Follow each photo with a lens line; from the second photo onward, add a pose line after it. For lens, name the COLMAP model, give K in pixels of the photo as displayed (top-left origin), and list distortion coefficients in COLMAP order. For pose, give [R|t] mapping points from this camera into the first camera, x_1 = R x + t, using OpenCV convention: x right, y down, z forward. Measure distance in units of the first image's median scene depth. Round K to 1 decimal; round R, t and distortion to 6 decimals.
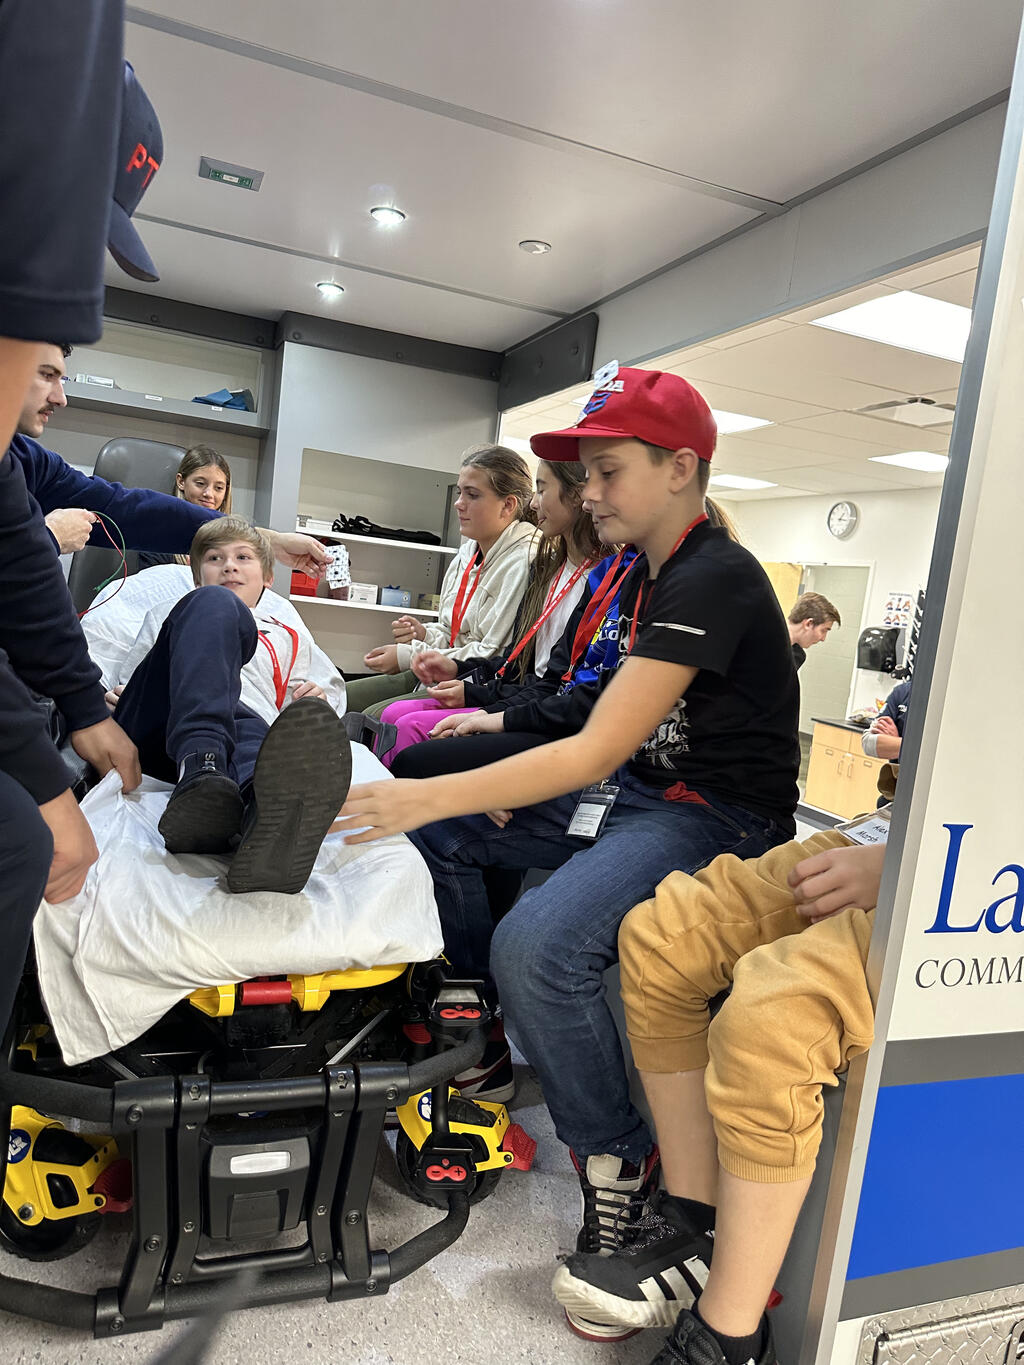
lens RADIAL K [[961.3, 0, 509.7], [0, 961.3, 693.0], [0, 0, 1]] dist [0.036588, -0.043896]
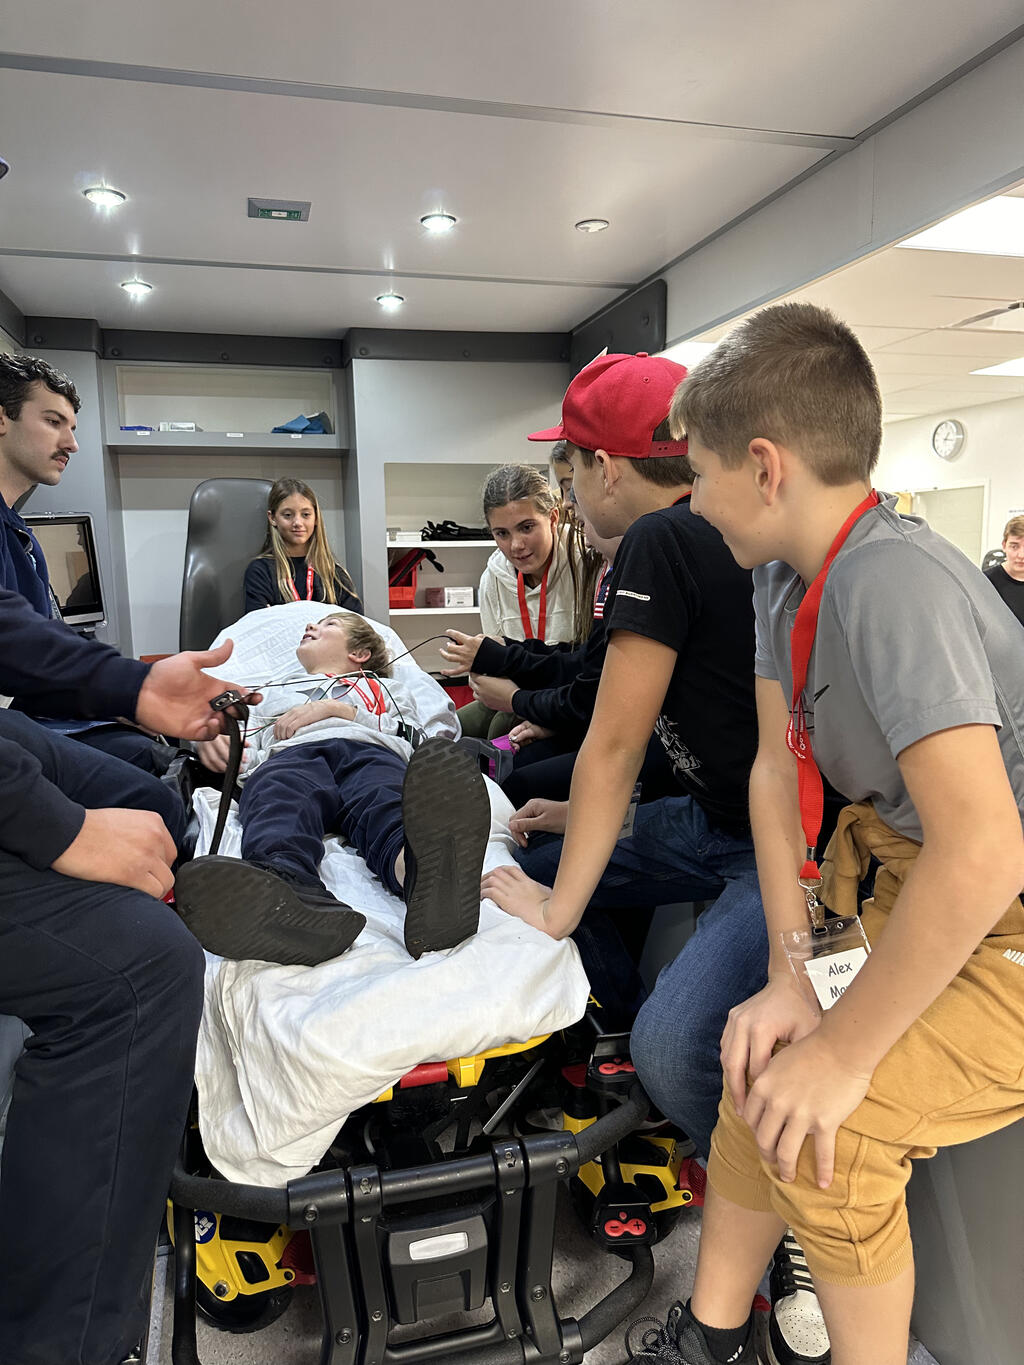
lens RADIAL K [[958.0, 0, 508.5], [0, 958.0, 700.4], [0, 0, 1]] dist [0.041999, -0.064185]
pose [[0.985957, -0.120647, -0.115466, -0.004498], [0.125024, 0.991656, 0.031418, -0.067071], [0.110712, -0.045412, 0.992814, 0.039578]]
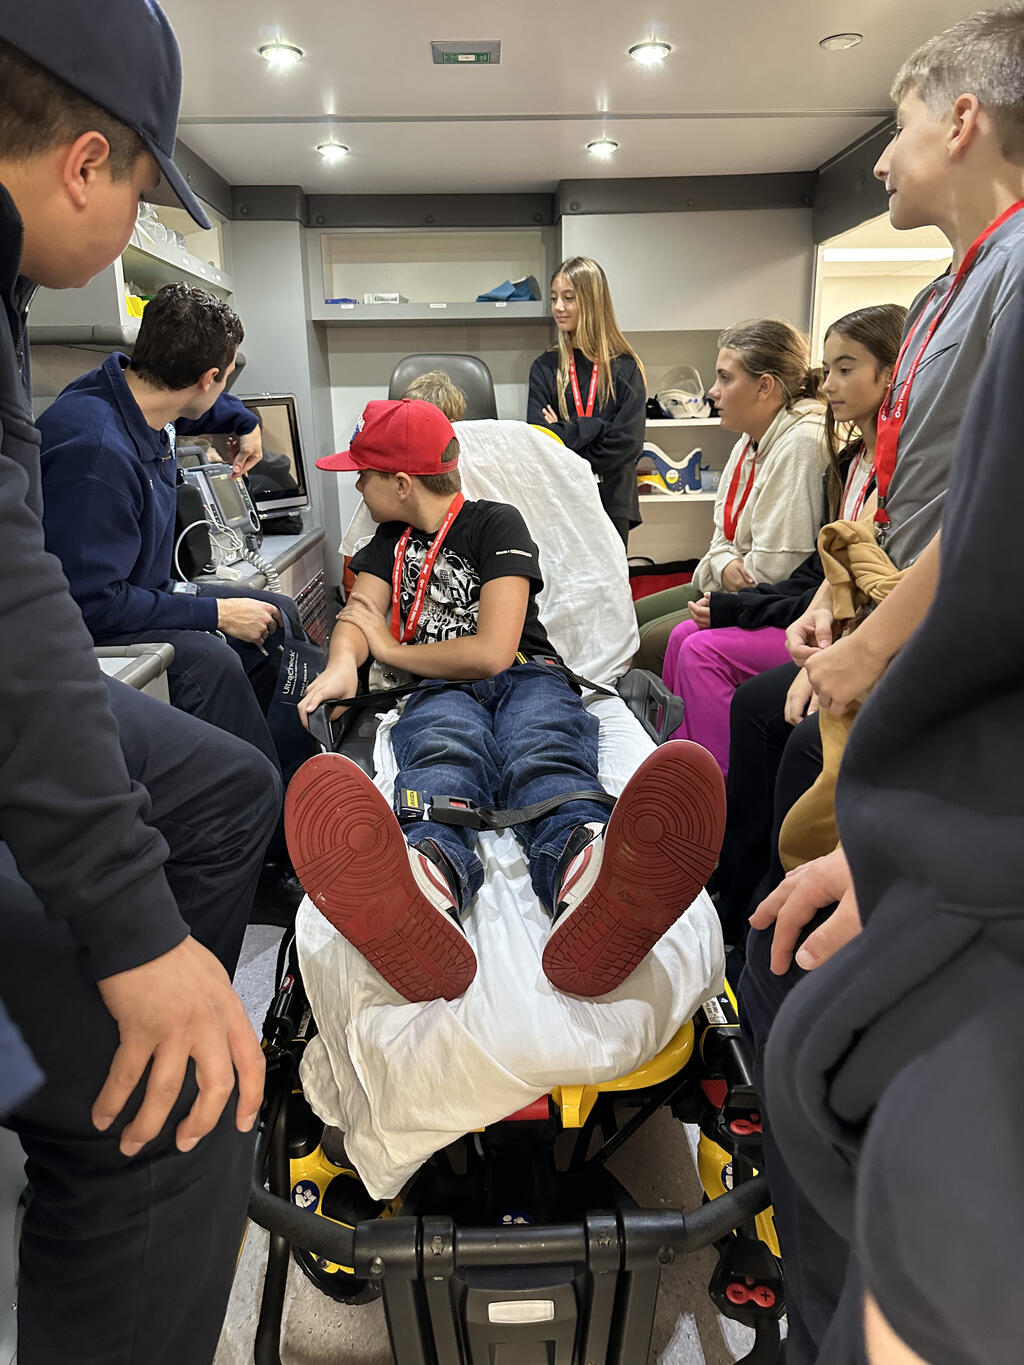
lens RADIAL K [[955.6, 0, 512.0], [0, 955.6, 682.5], [0, 0, 1]] dist [0.035645, -0.054865]
pose [[0.937062, -0.042201, -0.346604, 0.046972], [0.093497, 0.986745, 0.132634, -0.146072], [0.336412, -0.156692, 0.928587, 0.203776]]
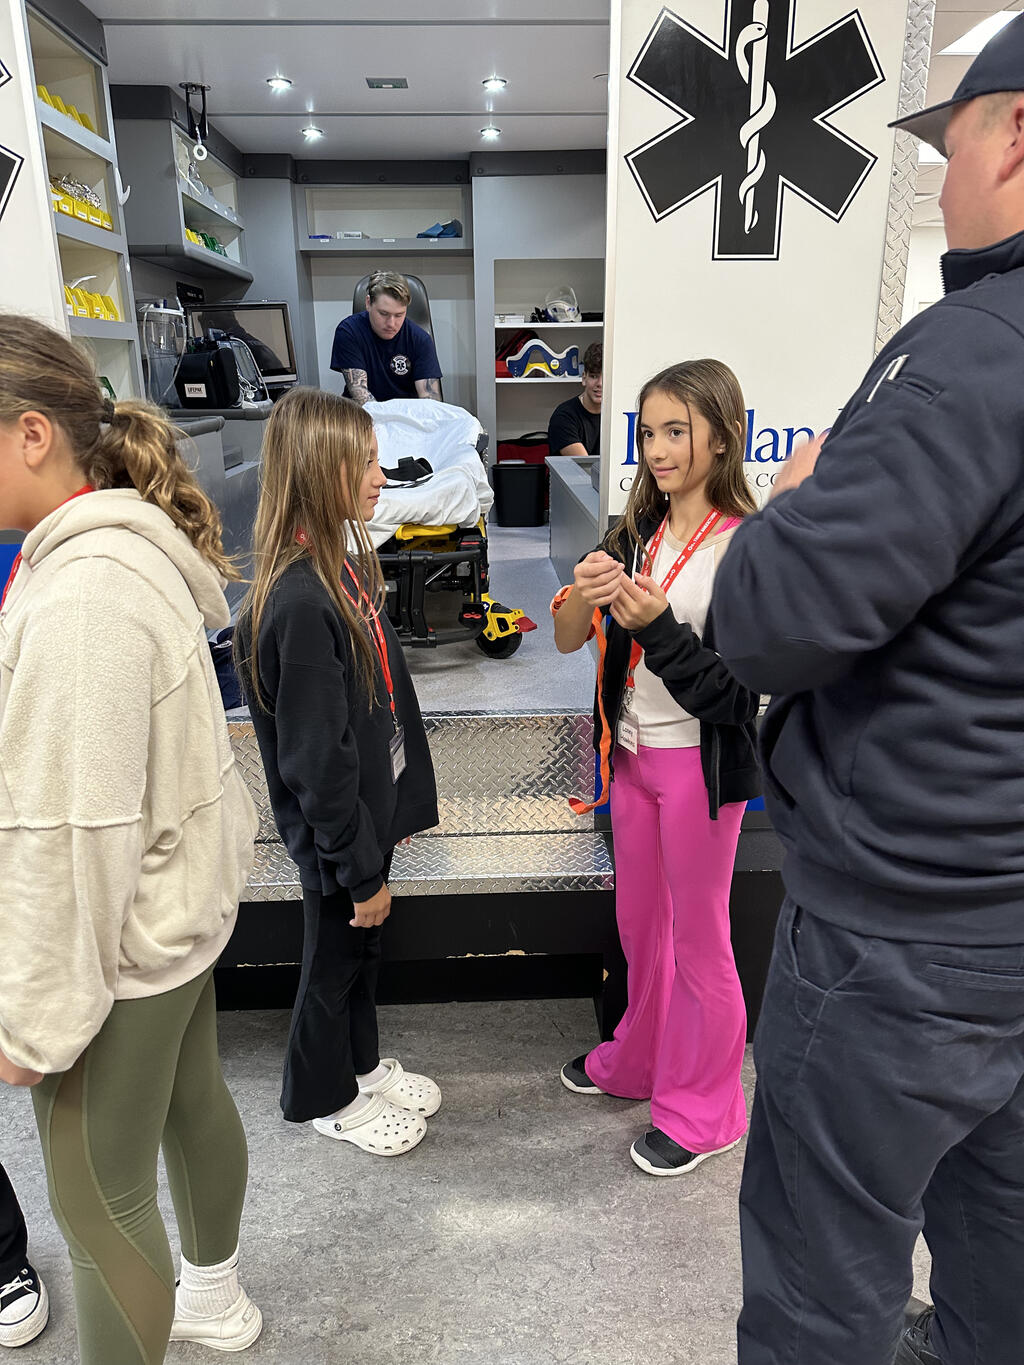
lens RADIAL K [[955.6, 0, 512.0], [0, 955.6, 682.5], [0, 0, 1]] dist [0.035645, -0.054865]
pose [[0.939168, -0.025658, -0.342499, 0.659813], [0.089651, 0.980948, 0.172346, 0.241243], [0.331552, -0.192567, 0.923575, -0.854561]]
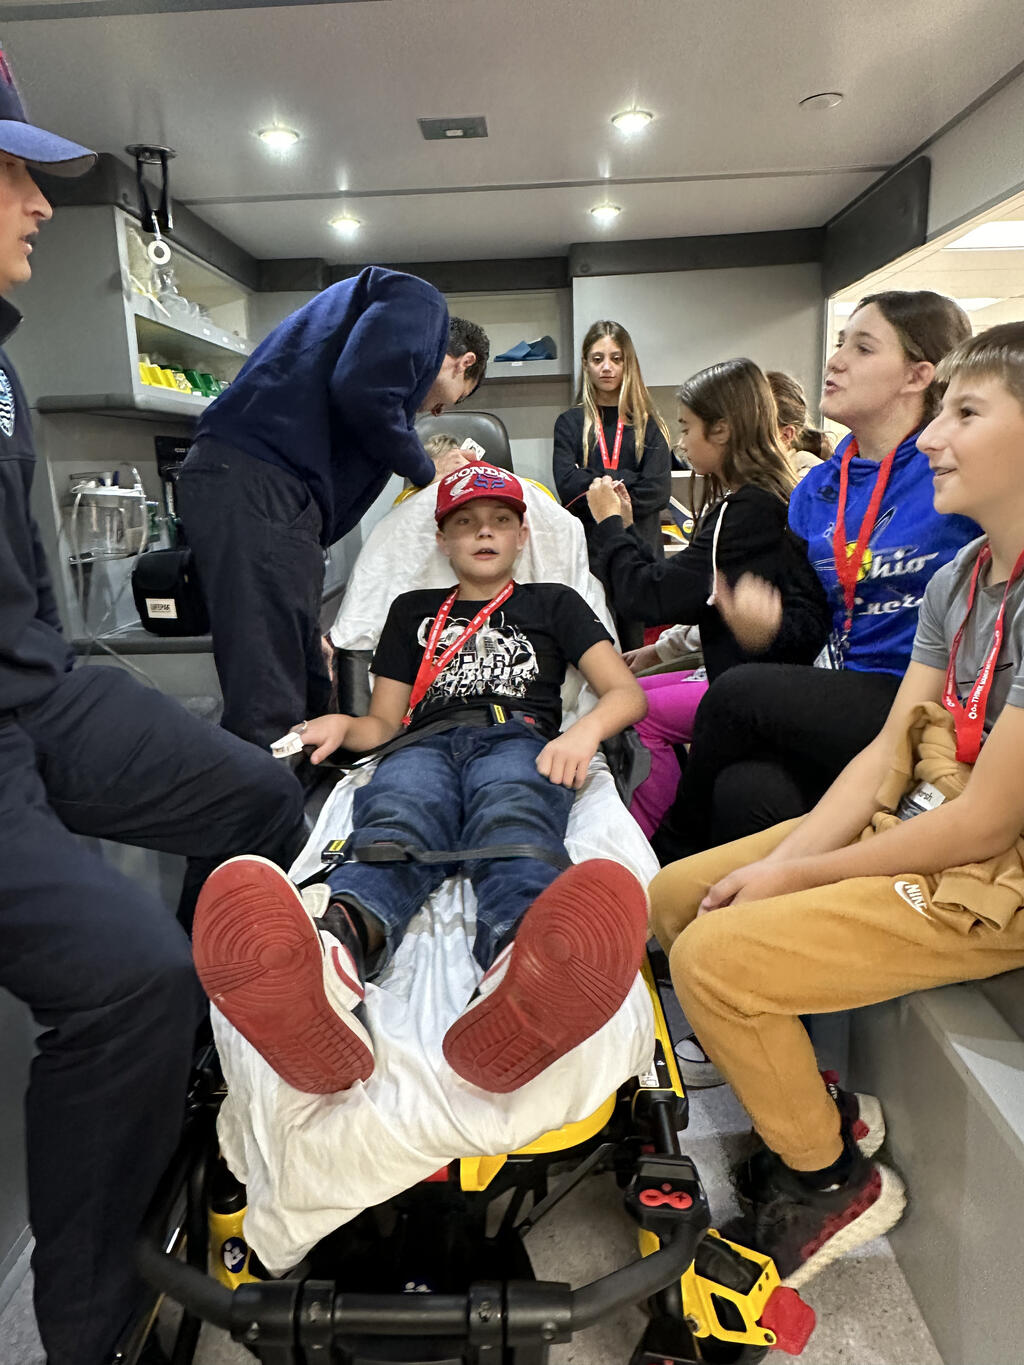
lens RADIAL K [[958.2, 0, 512.0], [0, 958.2, 682.5], [0, 0, 1]] dist [-0.002739, 0.000560]
pose [[0.913171, -0.065126, -0.402340, 0.157311], [0.103142, 0.991945, 0.073532, -0.135852], [0.394311, -0.108645, 0.912532, 0.247753]]
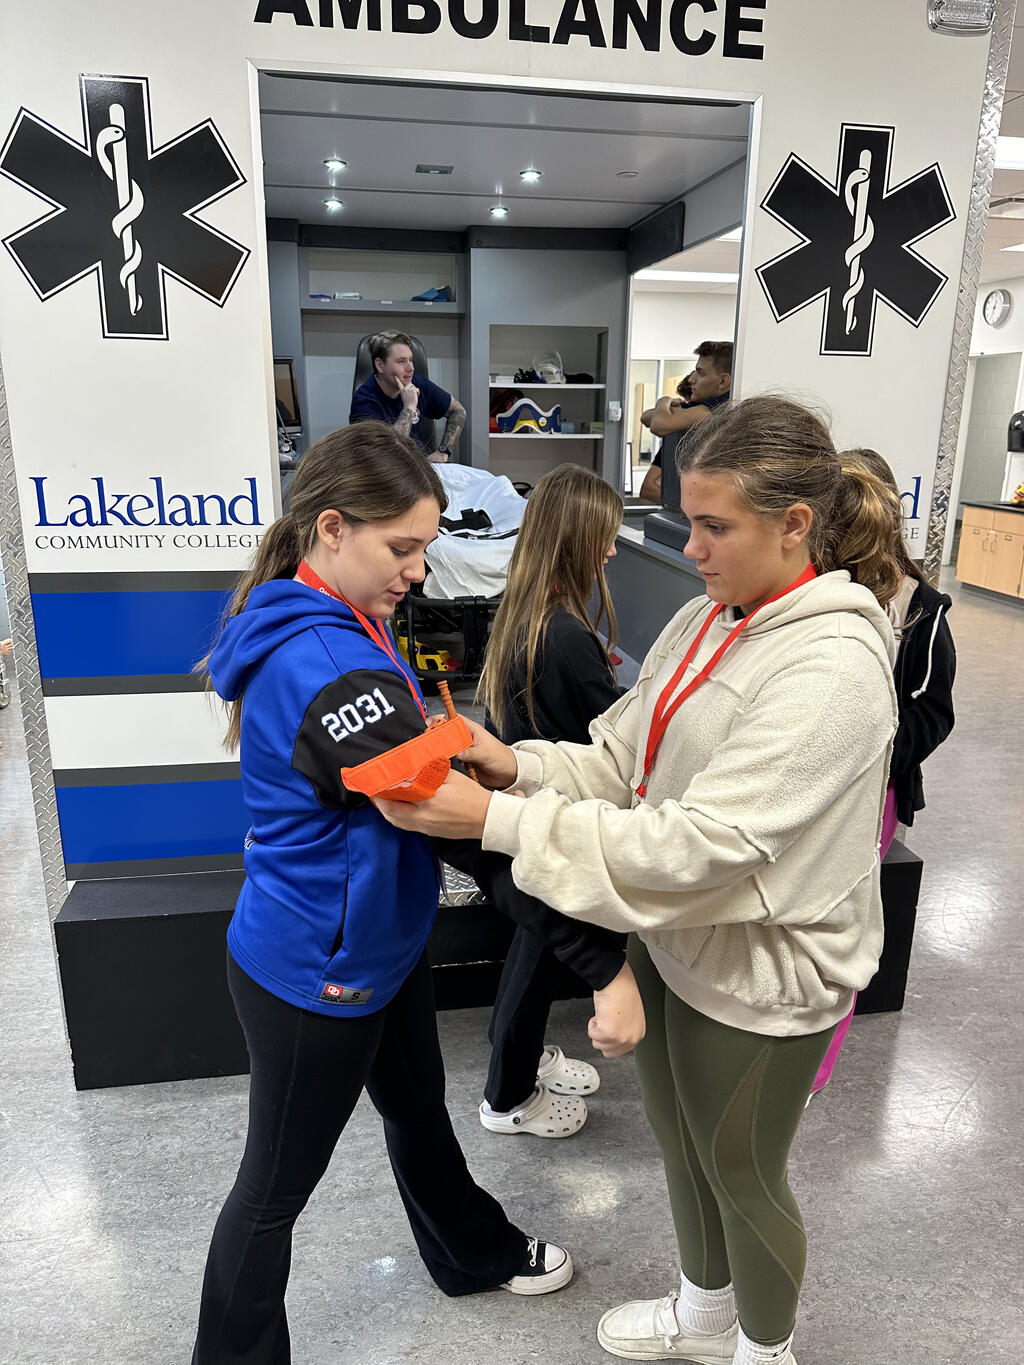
lens RADIAL K [[973.5, 0, 508.6], [0, 973.5, 688.7], [0, 0, 1]] dist [0.026353, -0.041931]
pose [[0.974746, -0.054537, -0.216557, 0.252083], [0.086885, 0.985933, 0.142786, 0.188786], [0.205723, -0.157995, 0.965772, -1.240067]]
